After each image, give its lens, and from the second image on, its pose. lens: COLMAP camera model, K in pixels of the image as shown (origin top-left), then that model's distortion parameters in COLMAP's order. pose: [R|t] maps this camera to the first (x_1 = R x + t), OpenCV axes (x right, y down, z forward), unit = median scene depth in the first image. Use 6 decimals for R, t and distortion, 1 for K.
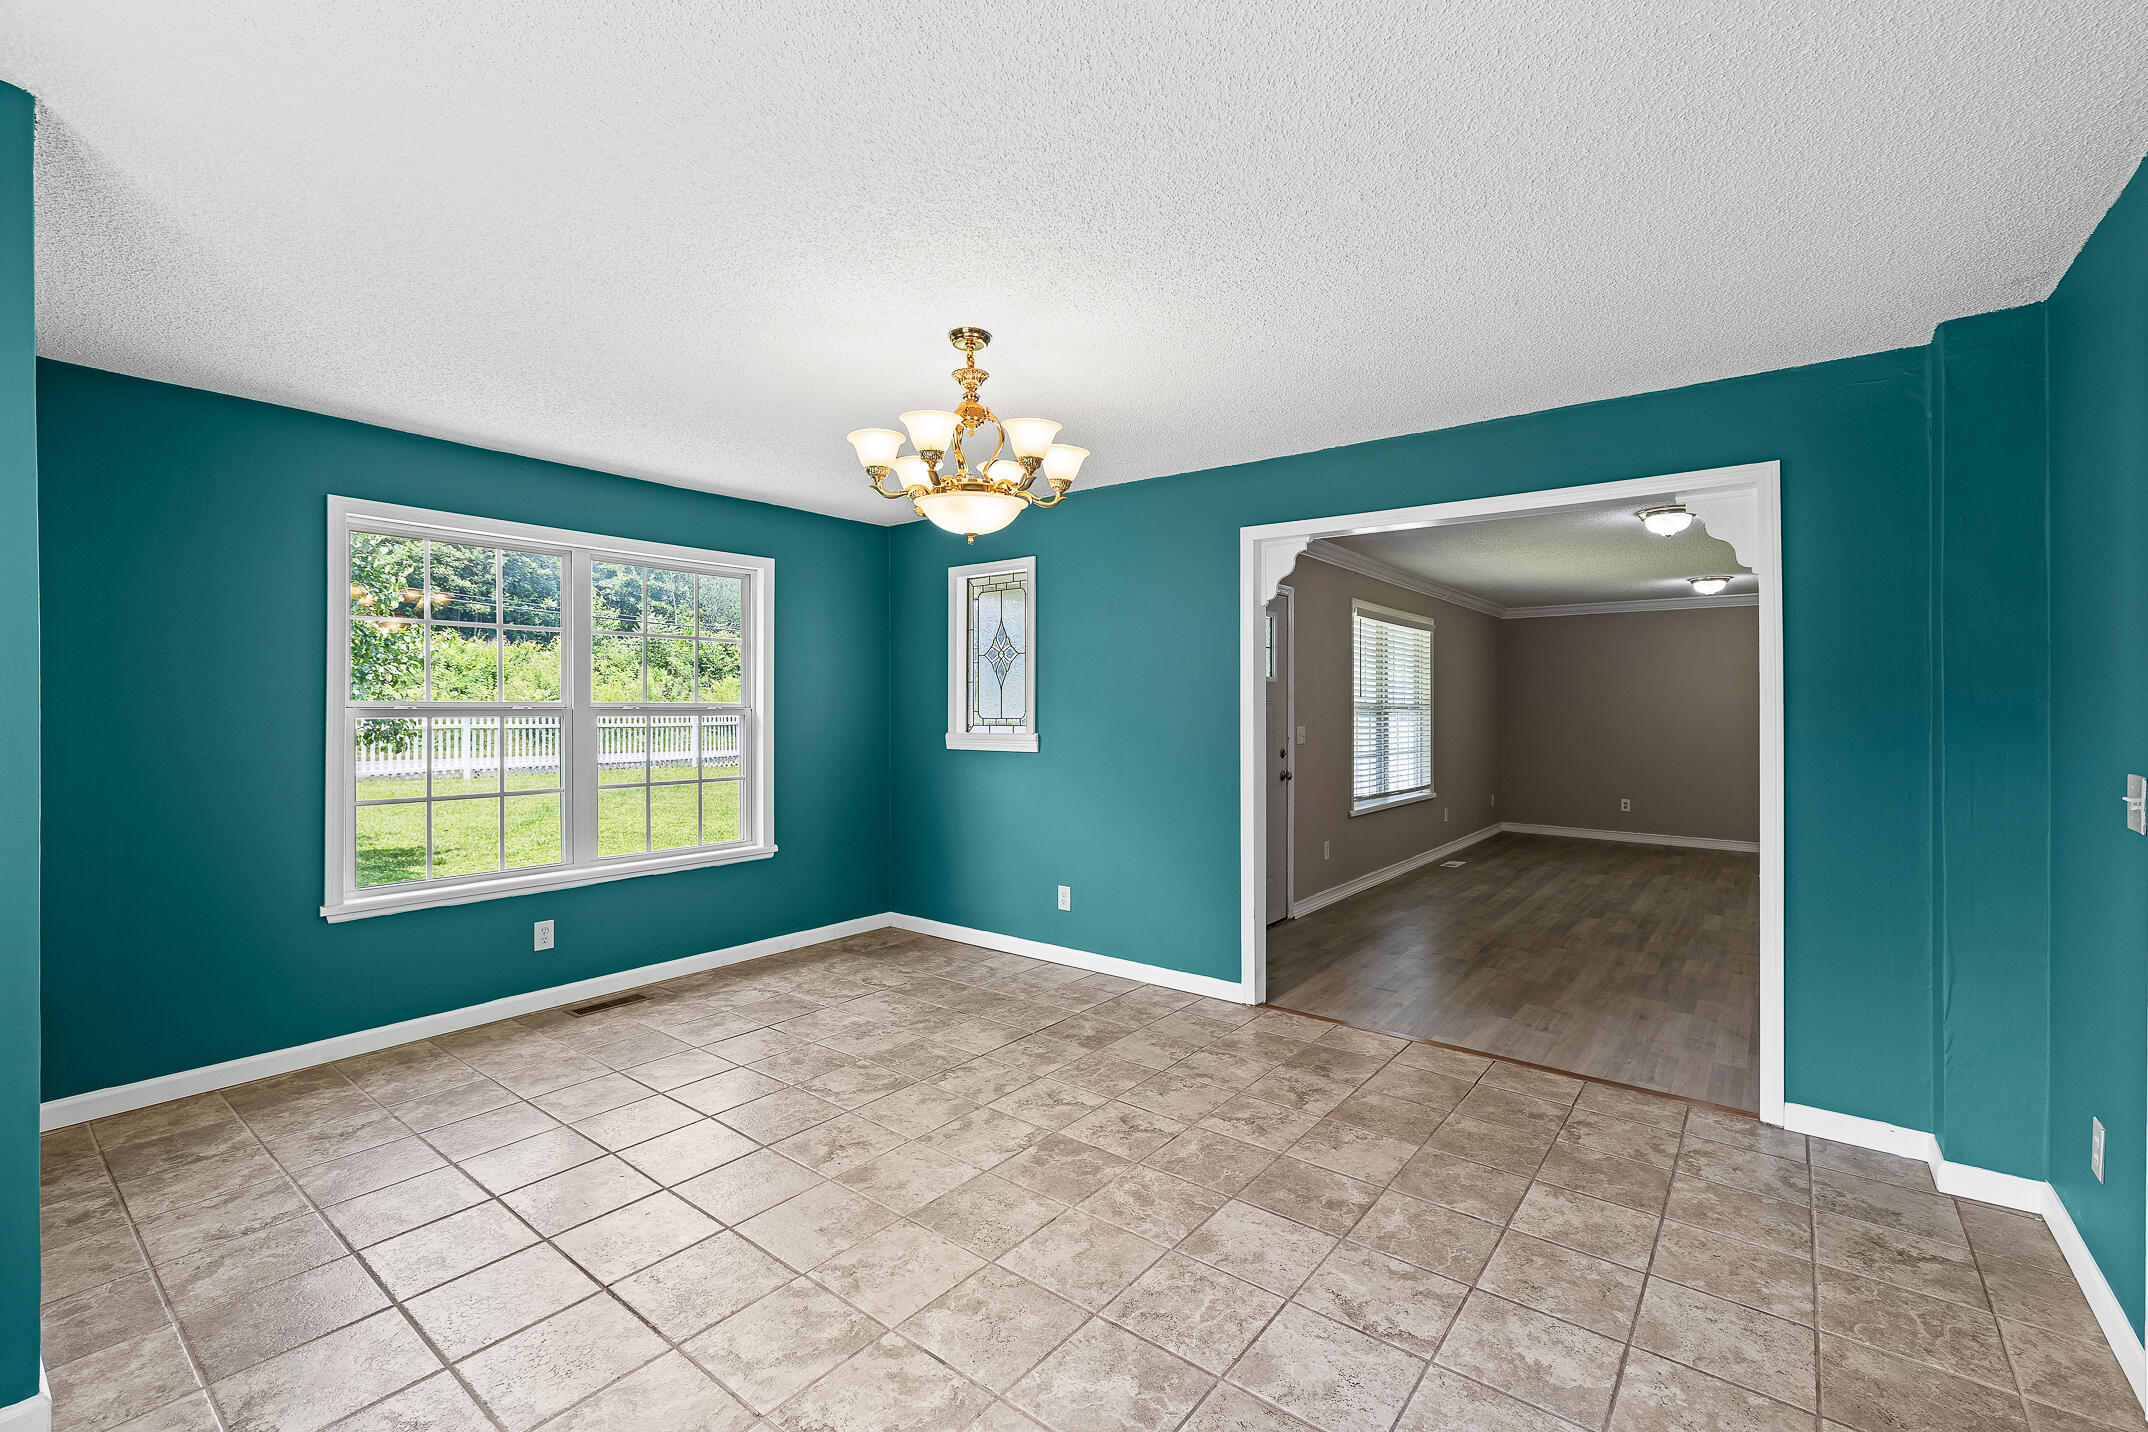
lens RADIAL K [[916.1, 0, 1074.0], [0, 916.1, 716.0], [0, 0, 1]] dist [-0.000647, 0.000188]
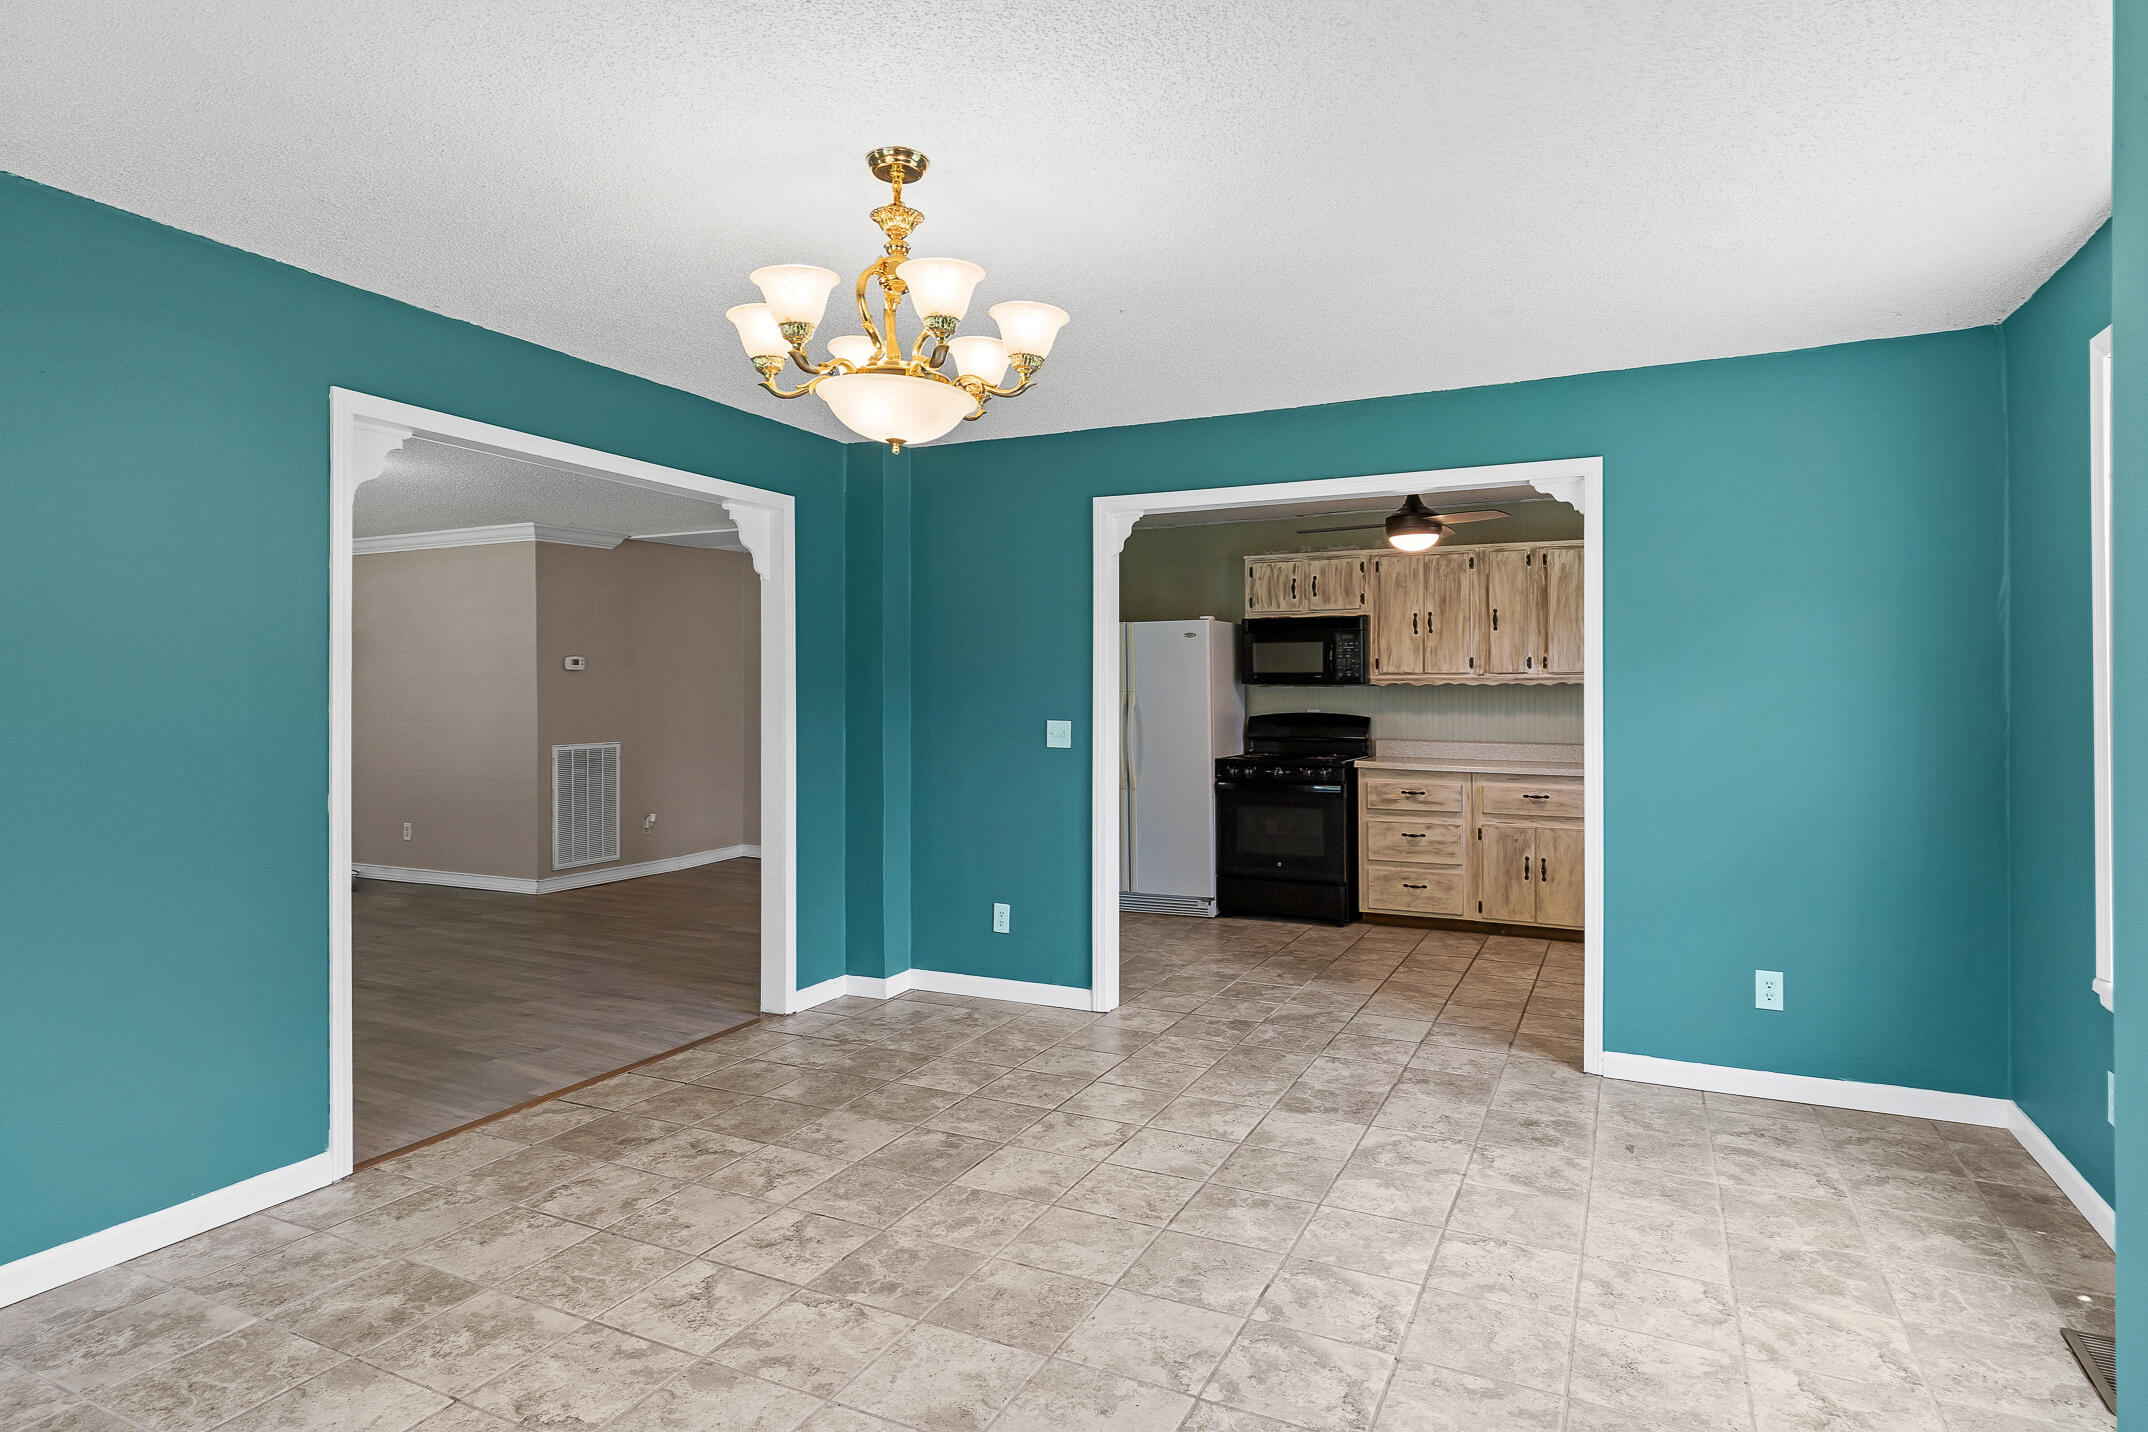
lens RADIAL K [[1172.2, 0, 1076.5], [0, 1172.2, 676.6], [0, 0, 1]] dist [0.001601, -0.000495]
pose [[-0.209710, 0.010485, 0.977707, -0.738846], [0.006876, 0.999934, -0.009248, -0.005022], [-0.977739, 0.004784, -0.209769, 0.760128]]
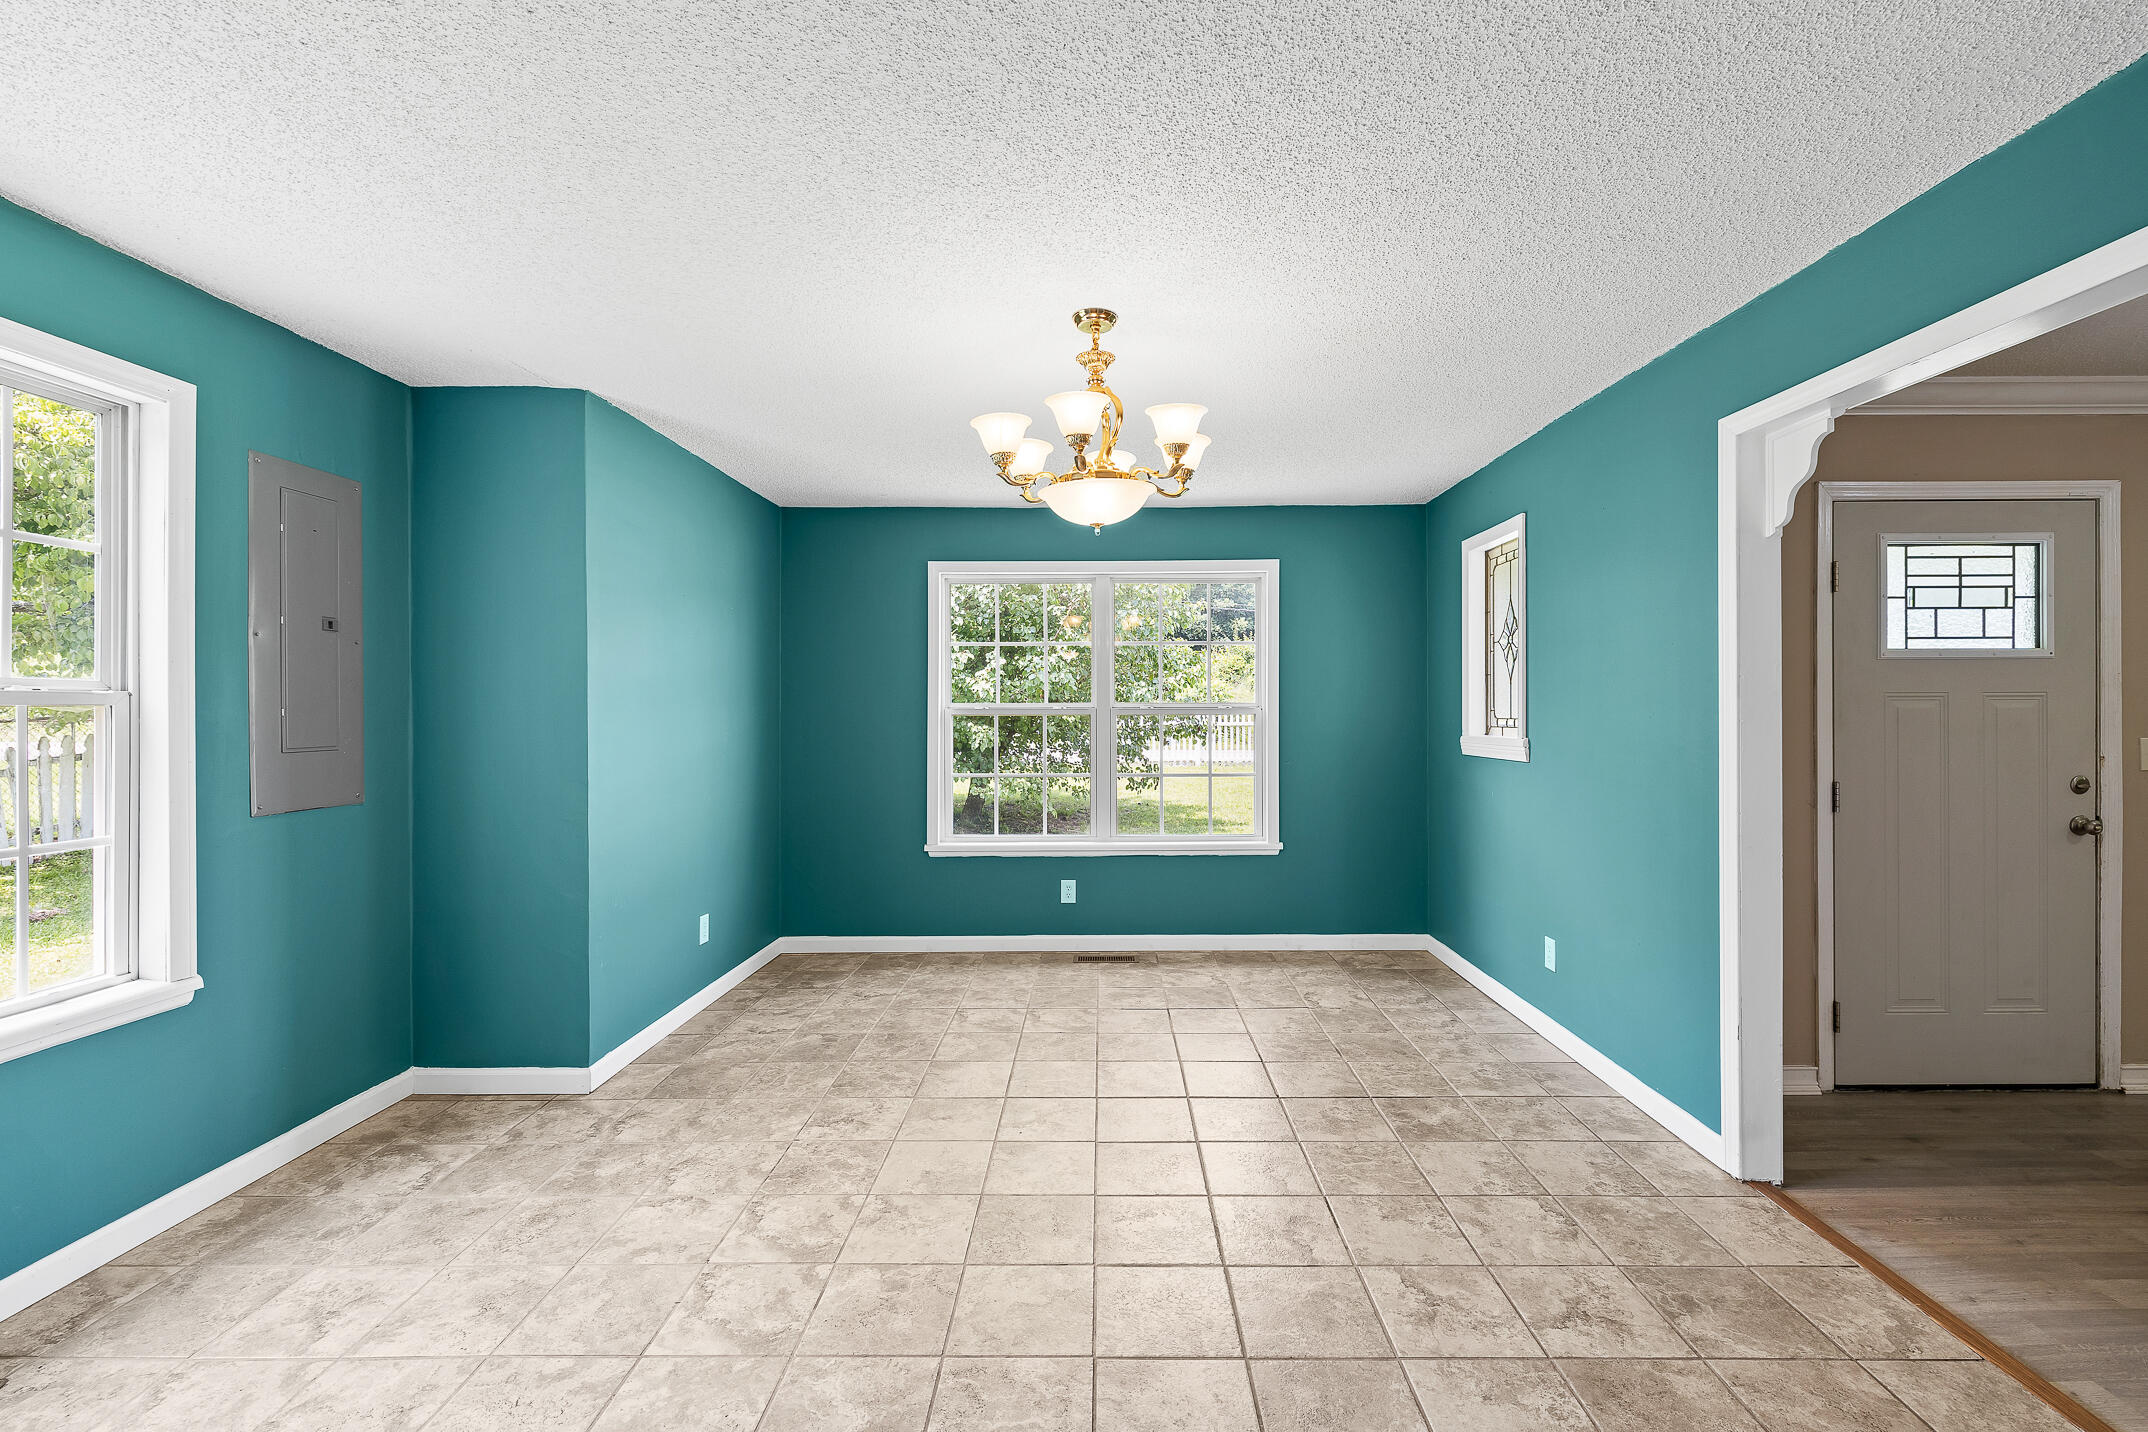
lens RADIAL K [[919.0, 0, 1106.9], [0, 919.0, 721.0], [0, 0, 1]] dist [-0.000705, 0.000364]
pose [[0.616242, 0.008750, -0.787508, 0.464809], [-0.003496, 0.999959, 0.008375, -0.001035], [0.787549, -0.002408, 0.616247, 0.301705]]
